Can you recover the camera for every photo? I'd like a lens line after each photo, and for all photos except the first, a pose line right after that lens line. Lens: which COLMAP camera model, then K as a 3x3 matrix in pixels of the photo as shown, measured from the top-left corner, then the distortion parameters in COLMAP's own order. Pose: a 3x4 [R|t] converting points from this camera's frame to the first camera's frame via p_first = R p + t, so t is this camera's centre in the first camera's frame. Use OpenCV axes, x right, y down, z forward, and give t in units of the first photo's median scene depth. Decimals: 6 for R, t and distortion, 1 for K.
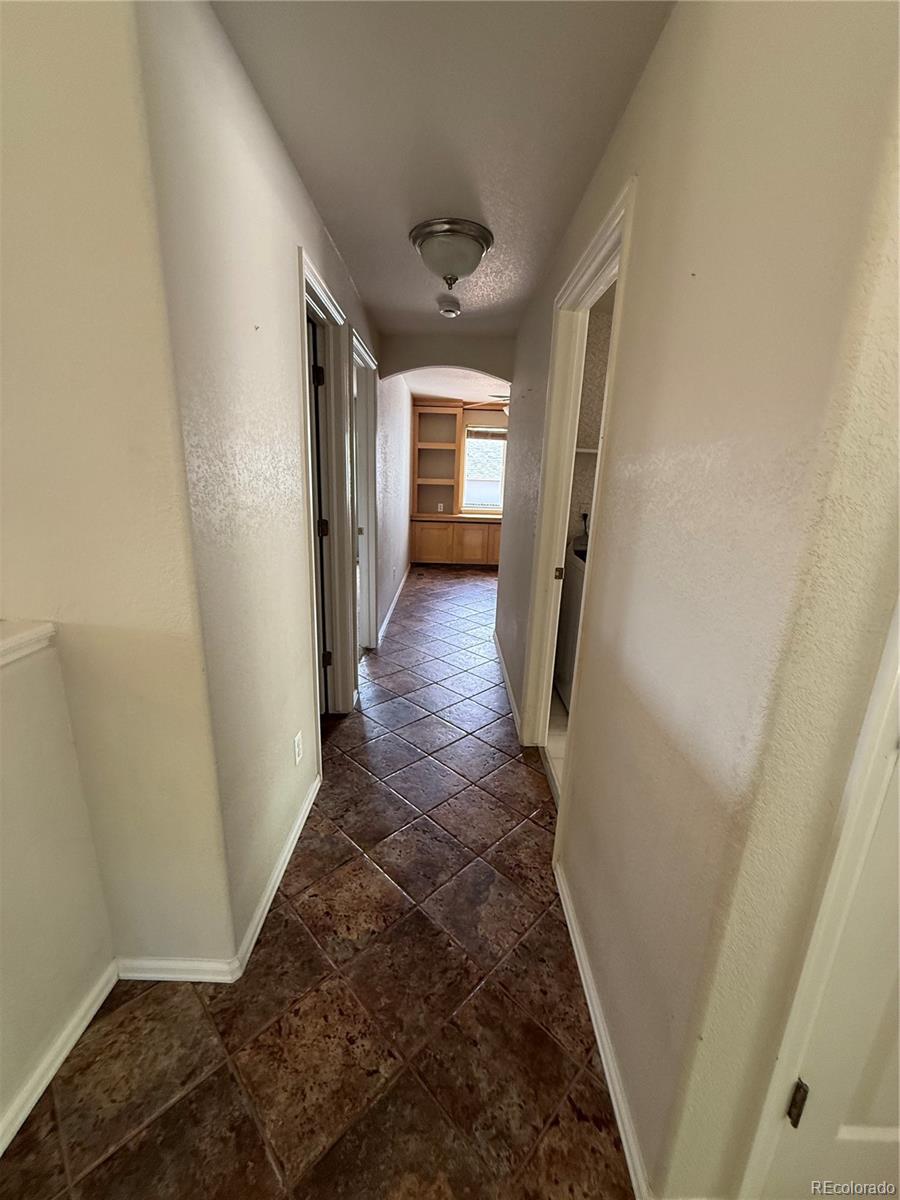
lens RADIAL K [[478.9, 0, 445.8], [0, 478.9, 600.0], [0, 0, 1]] dist [-0.003074, 0.001391]
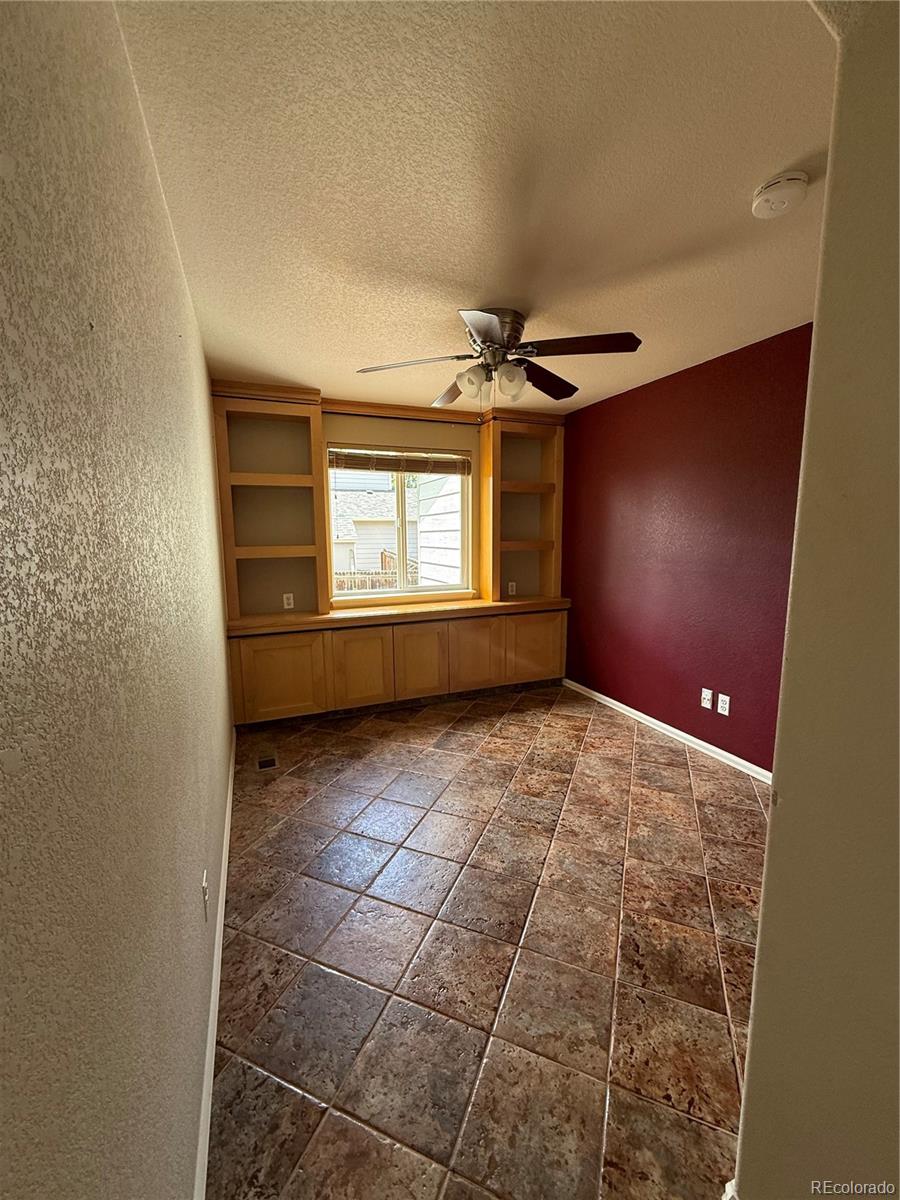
lens RADIAL K [[478.9, 0, 452.0], [0, 478.9, 602.3], [0, 0, 1]] dist [-0.003074, 0.001391]
pose [[0.917234, -0.092523, 0.387455, -0.050887], [0.136326, 0.986830, -0.087078, -0.129946], [-0.374295, 0.132691, 0.917767, 0.493098]]
